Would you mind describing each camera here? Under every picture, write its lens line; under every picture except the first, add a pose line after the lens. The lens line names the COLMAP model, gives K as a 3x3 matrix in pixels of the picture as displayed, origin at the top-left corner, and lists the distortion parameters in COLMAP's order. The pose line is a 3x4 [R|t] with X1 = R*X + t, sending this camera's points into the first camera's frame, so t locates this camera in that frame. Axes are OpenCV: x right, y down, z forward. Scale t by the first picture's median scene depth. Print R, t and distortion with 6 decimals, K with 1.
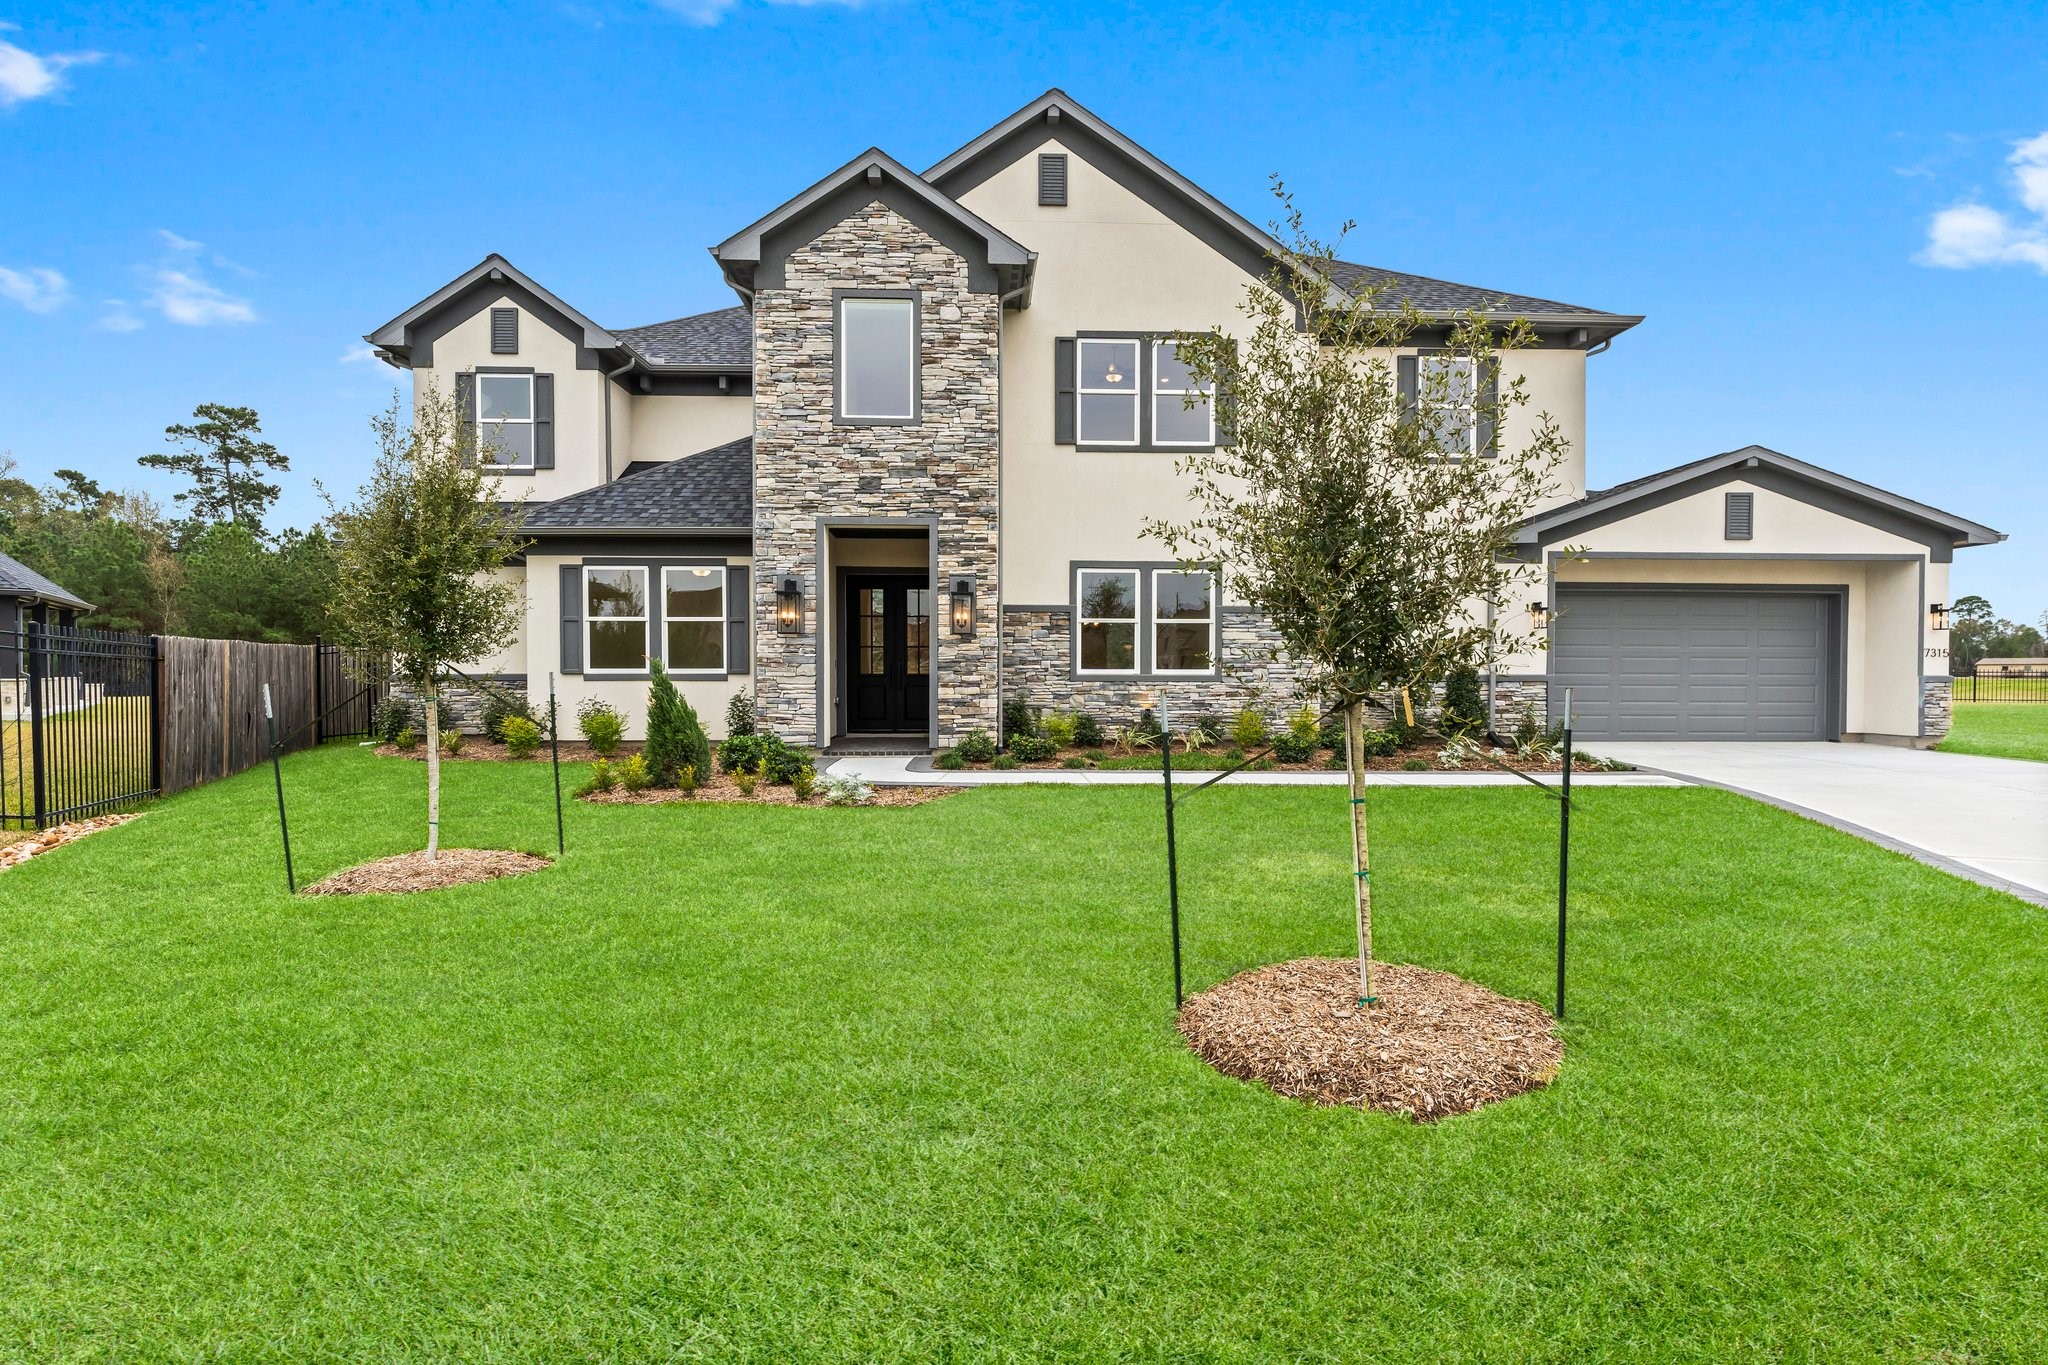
lens RADIAL K [[825.4, 0, 1015.2], [0, 825.4, 686.4], [0, 0, 1]] dist [-0.000284, 0.000235]
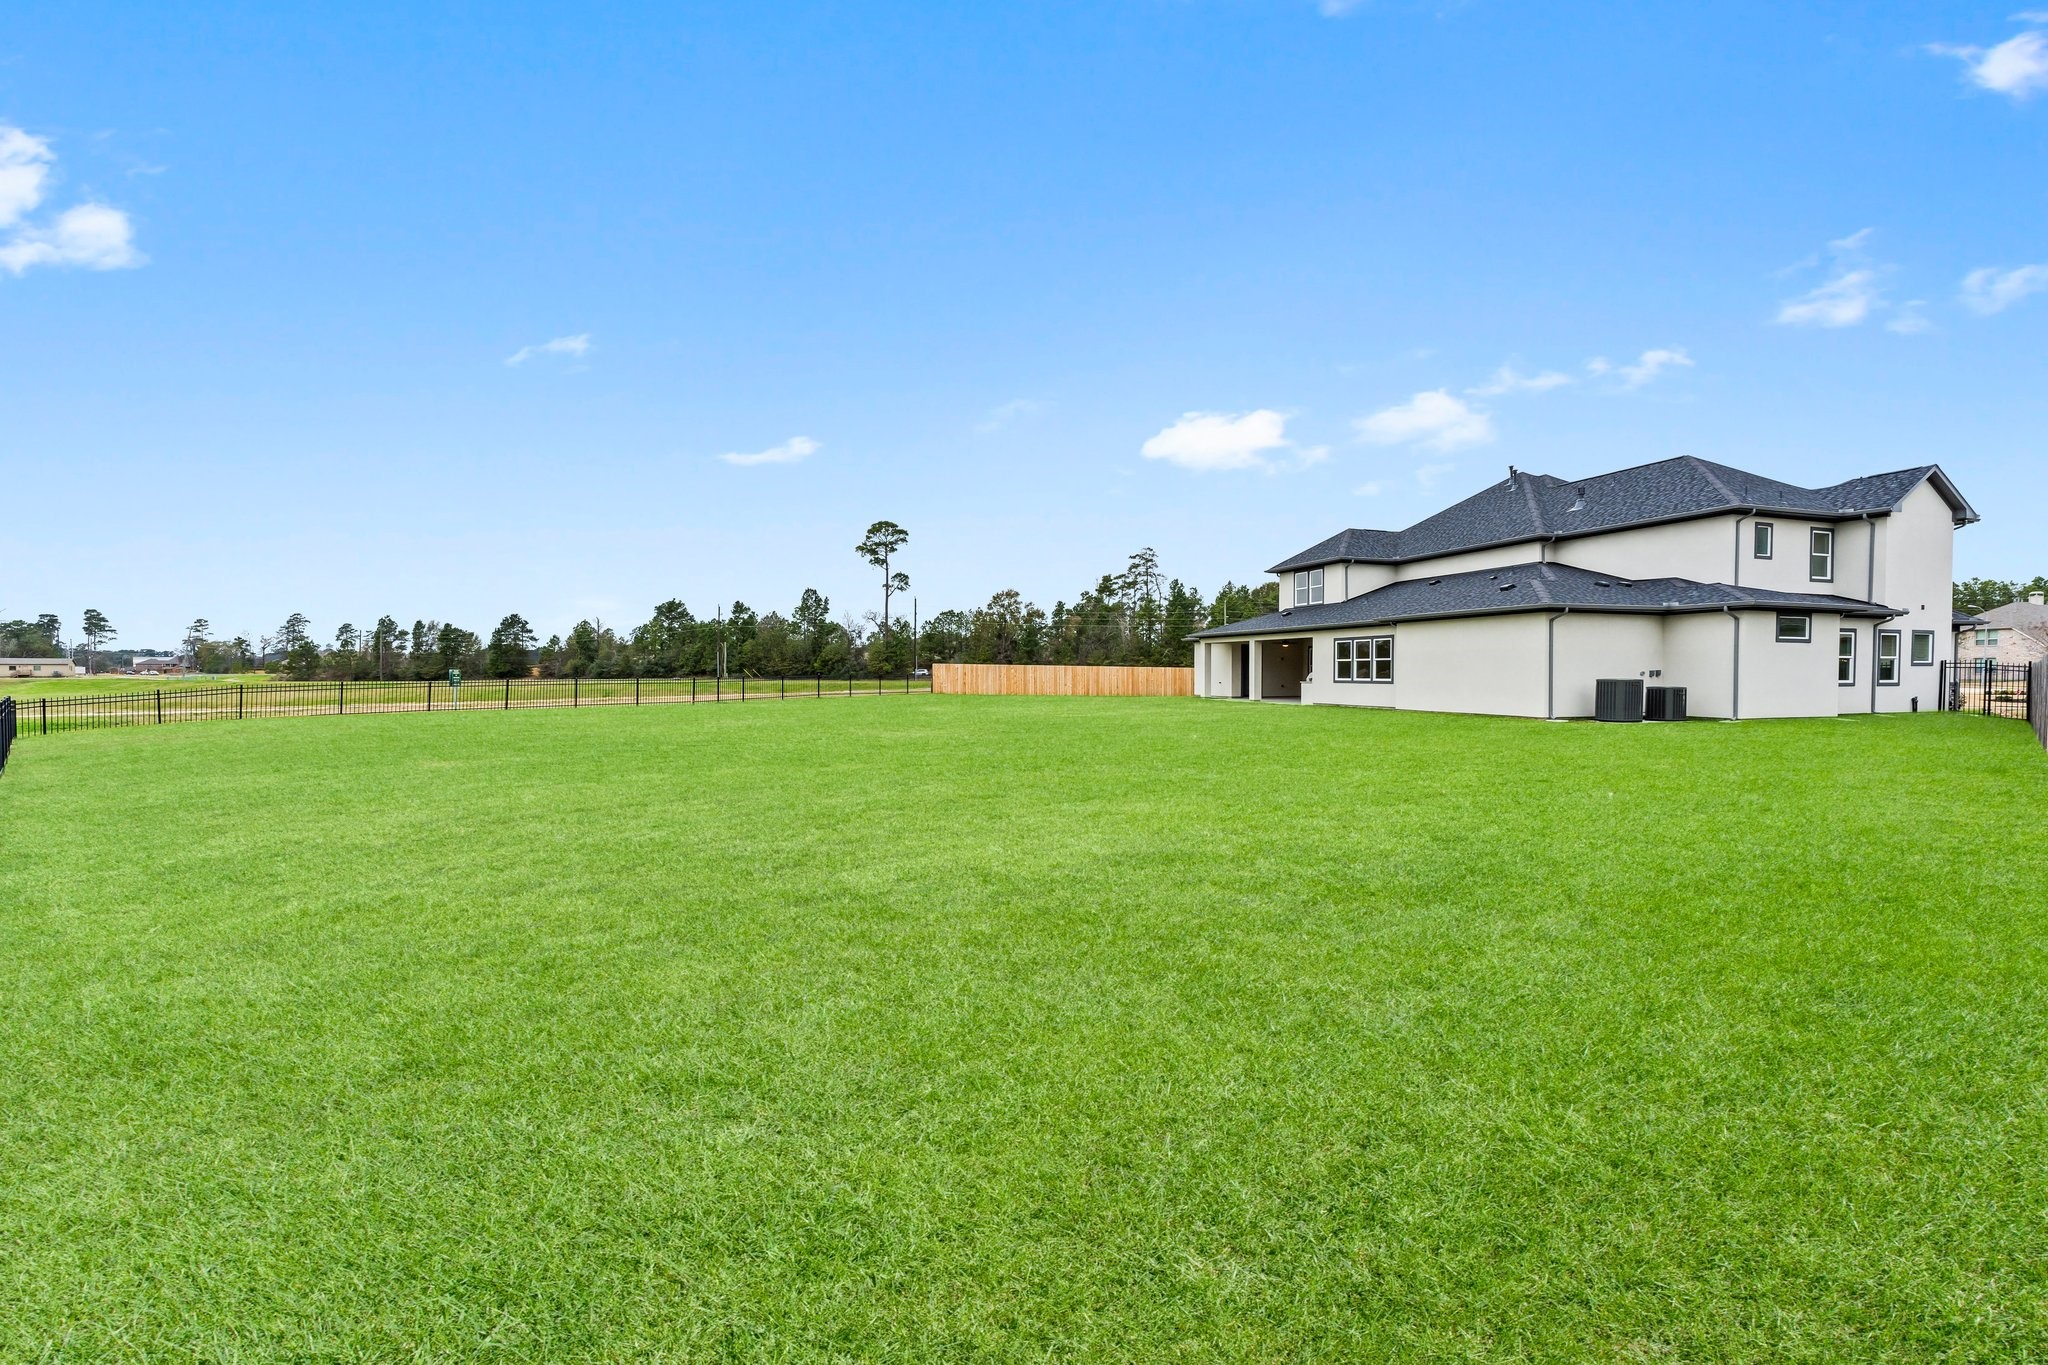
lens RADIAL K [[827.4, 0, 1037.8], [0, 827.4, 673.0], [0, 0, 1]] dist [0.000318, 0.000039]
pose [[0.999996, -0.000909, -0.002607, 0.294431], [0.000902, 0.999995, -0.002879, -0.001309], [0.002610, 0.002877, 0.999992, -0.006018]]
